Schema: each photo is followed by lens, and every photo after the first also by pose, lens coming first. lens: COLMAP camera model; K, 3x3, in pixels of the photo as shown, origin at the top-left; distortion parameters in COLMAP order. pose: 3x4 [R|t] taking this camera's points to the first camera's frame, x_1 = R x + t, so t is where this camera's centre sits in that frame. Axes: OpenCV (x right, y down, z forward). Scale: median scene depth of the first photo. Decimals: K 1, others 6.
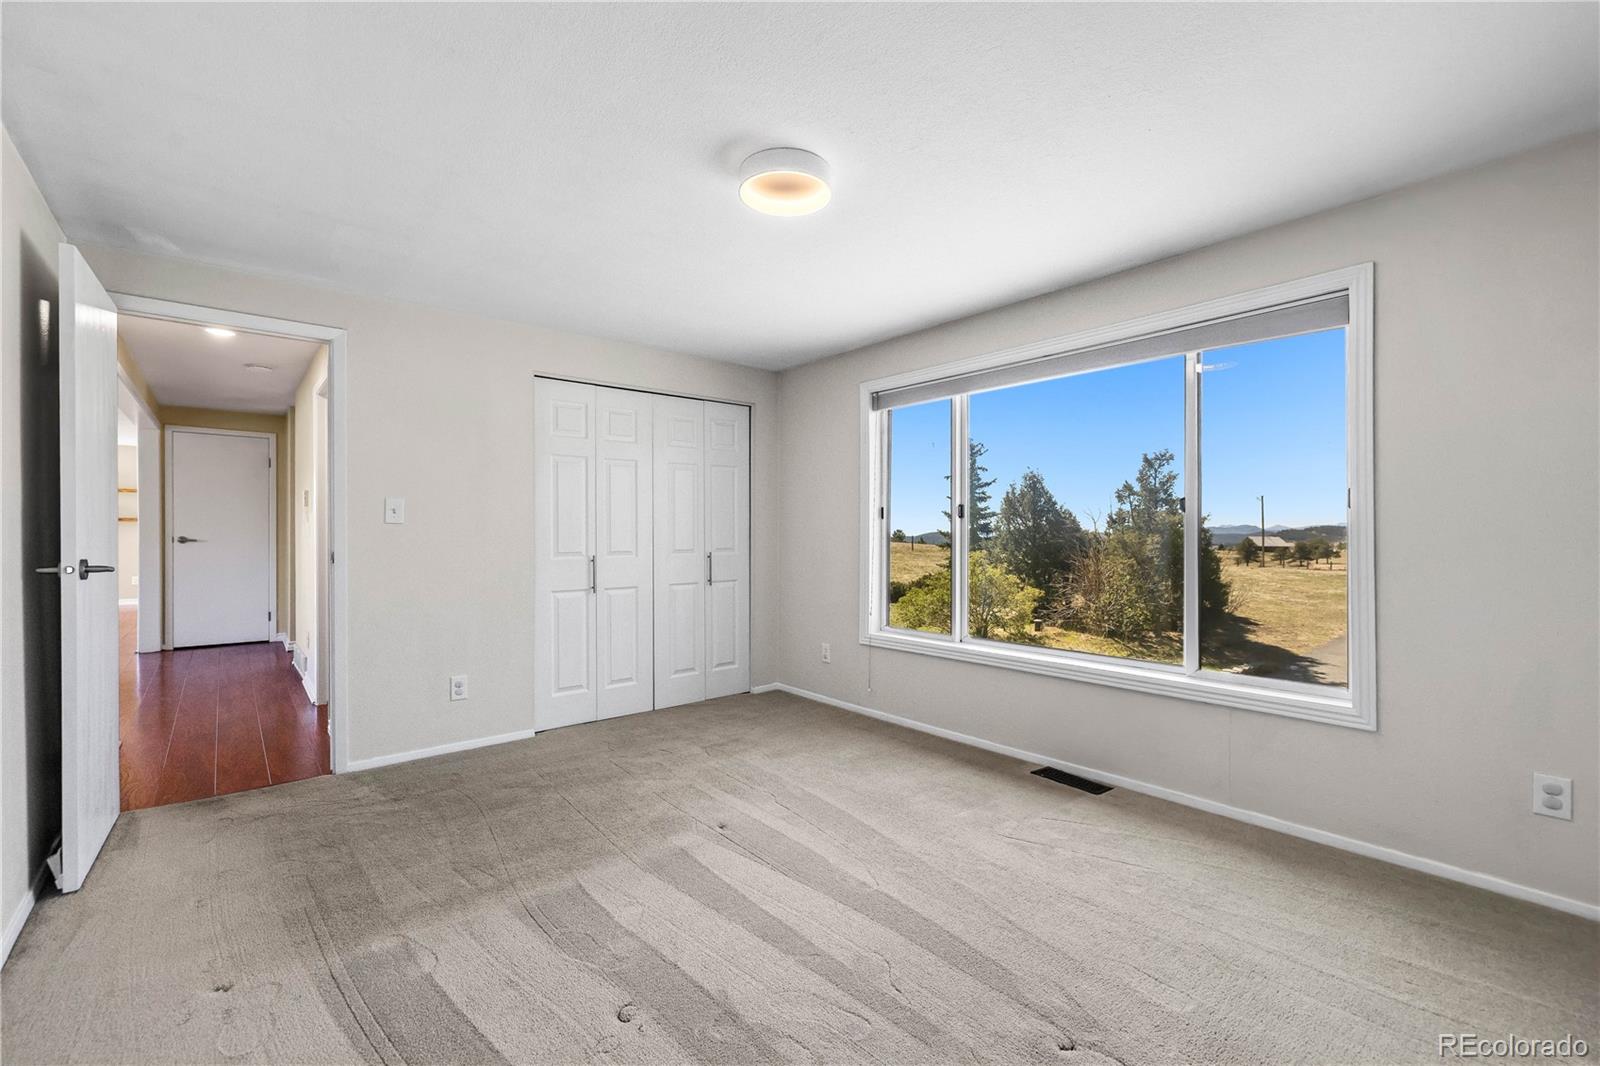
lens RADIAL K [[677.2, 0, 796.8], [0, 677.2, 522.8], [0, 0, 1]] dist [0.001795, 0.000309]
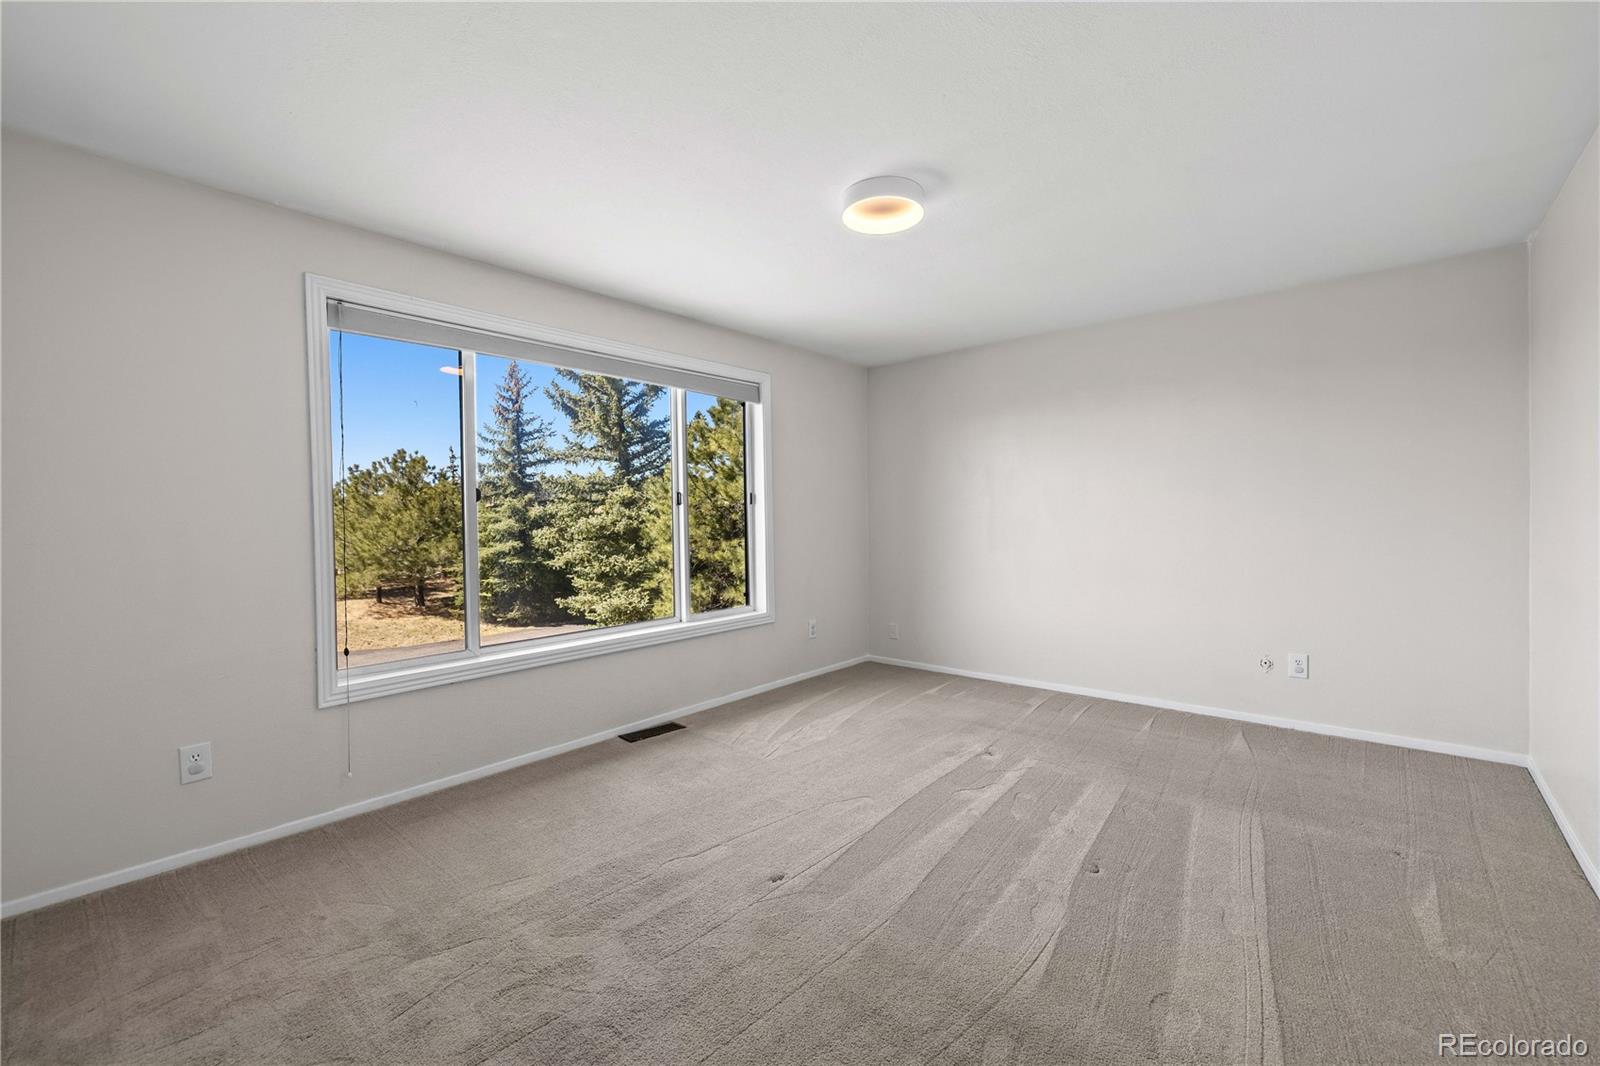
lens RADIAL K [[675.8, 0, 796.6], [0, 675.8, 510.2], [0, 0, 1]] dist [0.001421, 0.000164]
pose [[-0.162125, 0.016721, 0.986629, -0.765177], [0.001563, 0.999860, -0.016688, 0.019063], [-0.986769, -0.001164, -0.162128, 0.921269]]
